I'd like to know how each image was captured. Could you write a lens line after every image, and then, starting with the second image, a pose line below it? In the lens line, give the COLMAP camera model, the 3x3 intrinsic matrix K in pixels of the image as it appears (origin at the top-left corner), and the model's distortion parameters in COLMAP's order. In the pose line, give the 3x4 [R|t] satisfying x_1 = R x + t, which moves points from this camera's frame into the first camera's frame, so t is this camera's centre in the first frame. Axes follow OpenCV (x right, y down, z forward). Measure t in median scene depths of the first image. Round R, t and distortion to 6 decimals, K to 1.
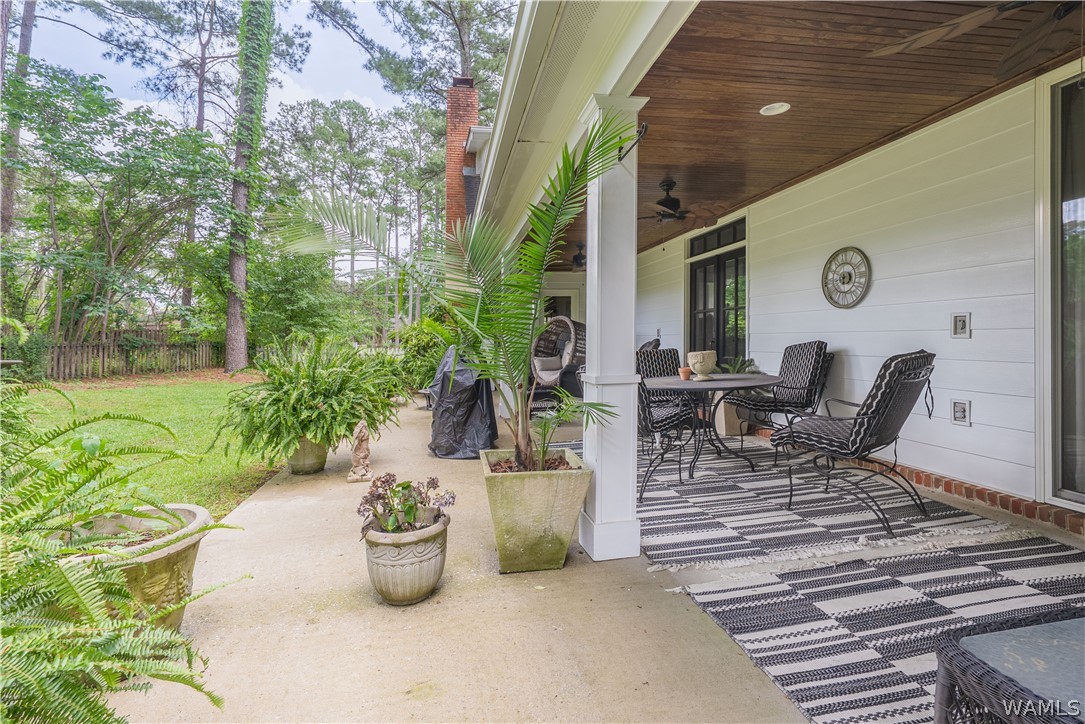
lens RADIAL K [[512.7, 0, 520.9], [0, 512.7, 326.9], [0, 0, 1]] dist [-0.000461, 0.001201]
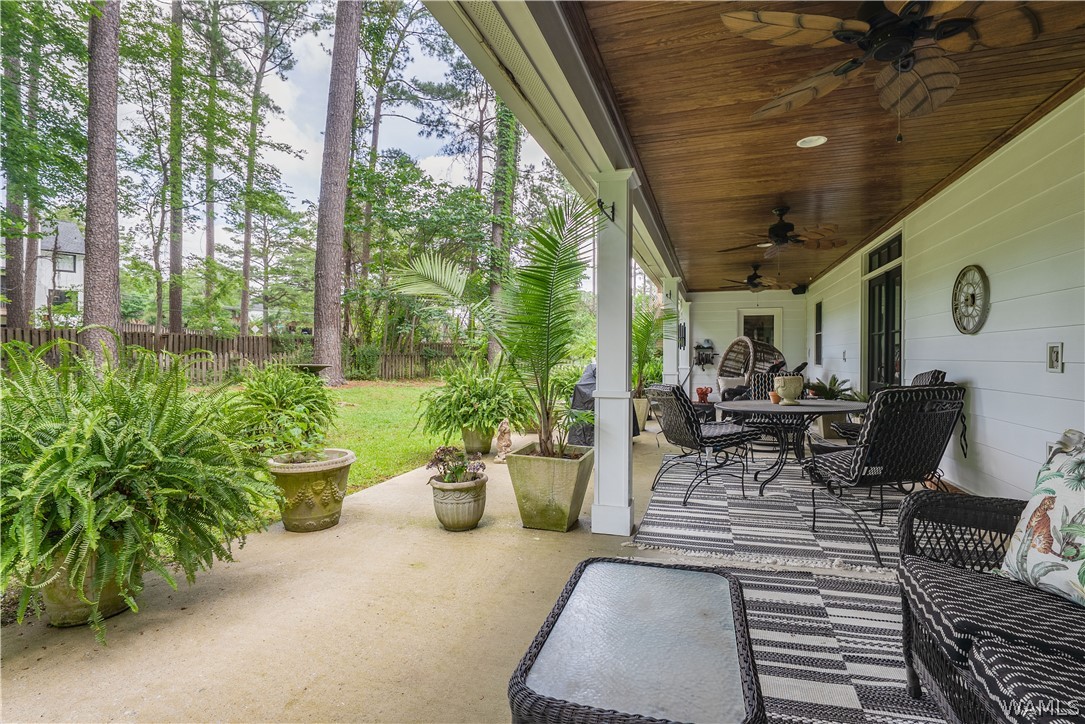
lens RADIAL K [[506.2, 0, 532.3], [0, 506.2, 352.4], [0, 0, 1]] dist [-0.001410, -0.000331]
pose [[0.885239, 0.018890, -0.464752, 0.101358], [-0.009543, 0.999702, 0.022457, -0.004714], [0.465038, -0.015444, 0.885156, -0.034024]]
